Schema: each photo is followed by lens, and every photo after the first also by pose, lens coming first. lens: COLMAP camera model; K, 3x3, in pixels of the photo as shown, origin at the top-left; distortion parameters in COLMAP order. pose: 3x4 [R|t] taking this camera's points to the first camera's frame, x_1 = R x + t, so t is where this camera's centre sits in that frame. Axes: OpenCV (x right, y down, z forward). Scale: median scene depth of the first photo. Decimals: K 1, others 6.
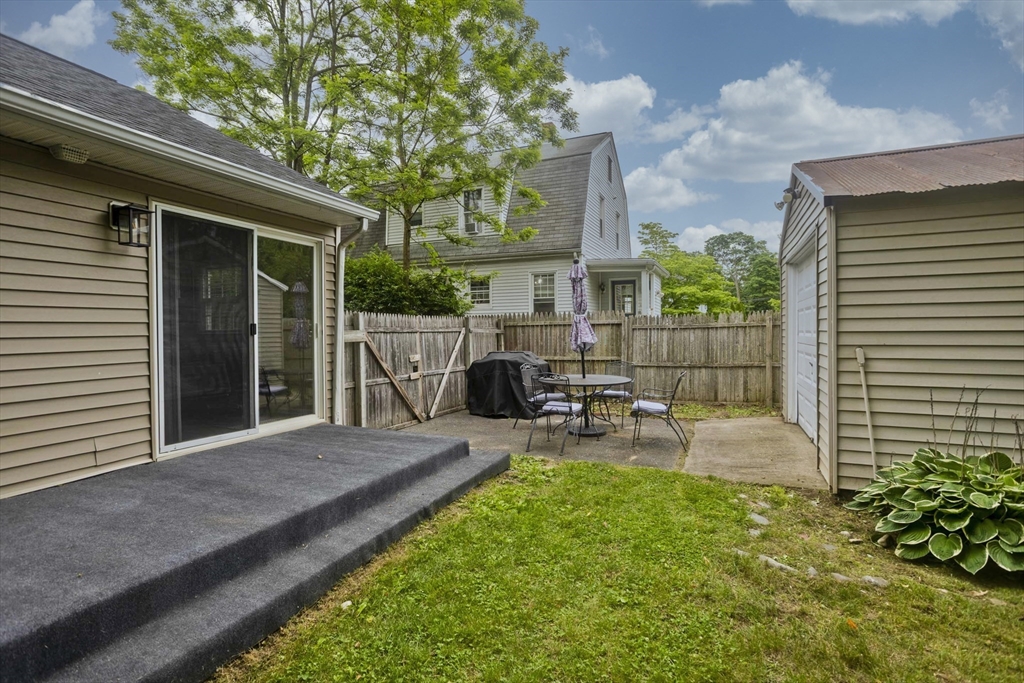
lens RADIAL K [[487.8, 0, 510.2], [0, 487.8, 339.4], [0, 0, 1]] dist [-0.047025, 0.031103]
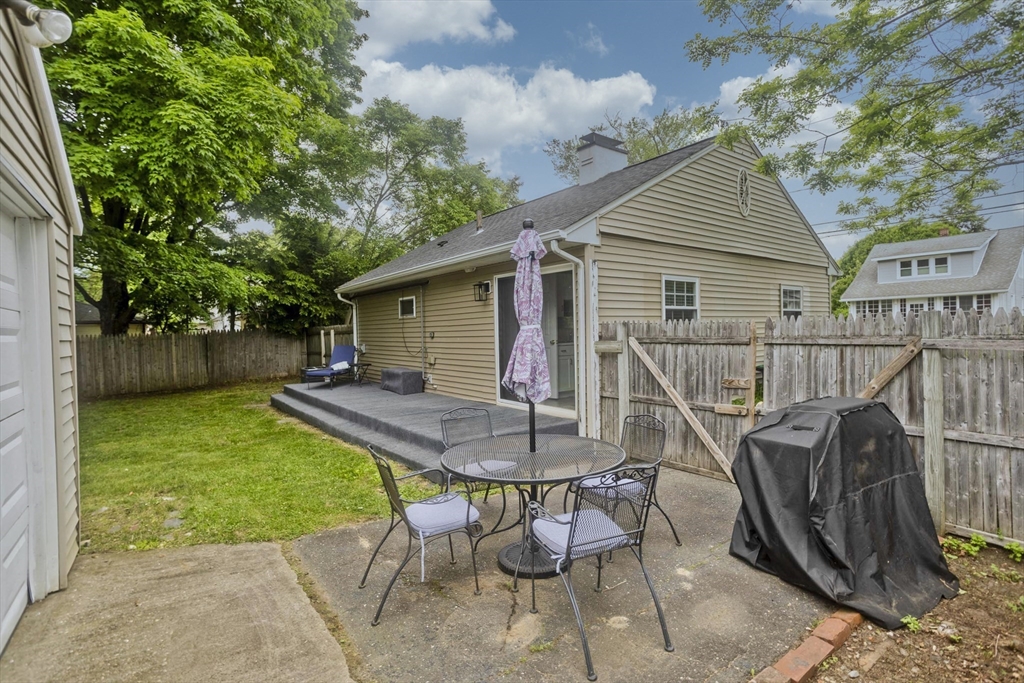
lens RADIAL K [[487.8, 0, 510.2], [0, 487.8, 339.4], [0, 0, 1]] dist [-0.047025, 0.031103]
pose [[-0.437911, 0.016350, -0.898870, 0.507557], [-0.001695, 0.999818, 0.019012, -0.032300], [0.899017, 0.009849, -0.437803, 0.953011]]
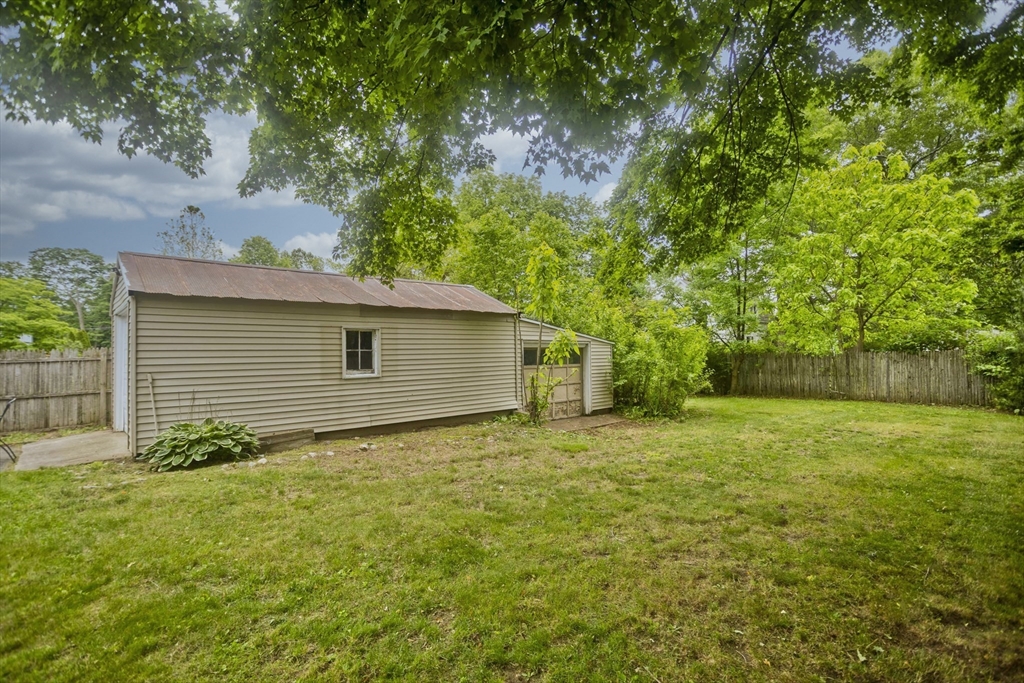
lens RADIAL K [[487.8, 0, 510.2], [0, 487.8, 339.4], [0, 0, 1]] dist [-0.047025, 0.031103]
pose [[0.389659, 0.028804, 0.920509, -0.195615], [0.029361, 0.998614, -0.043677, 0.003538], [-0.920491, 0.044047, 0.388273, -0.452683]]
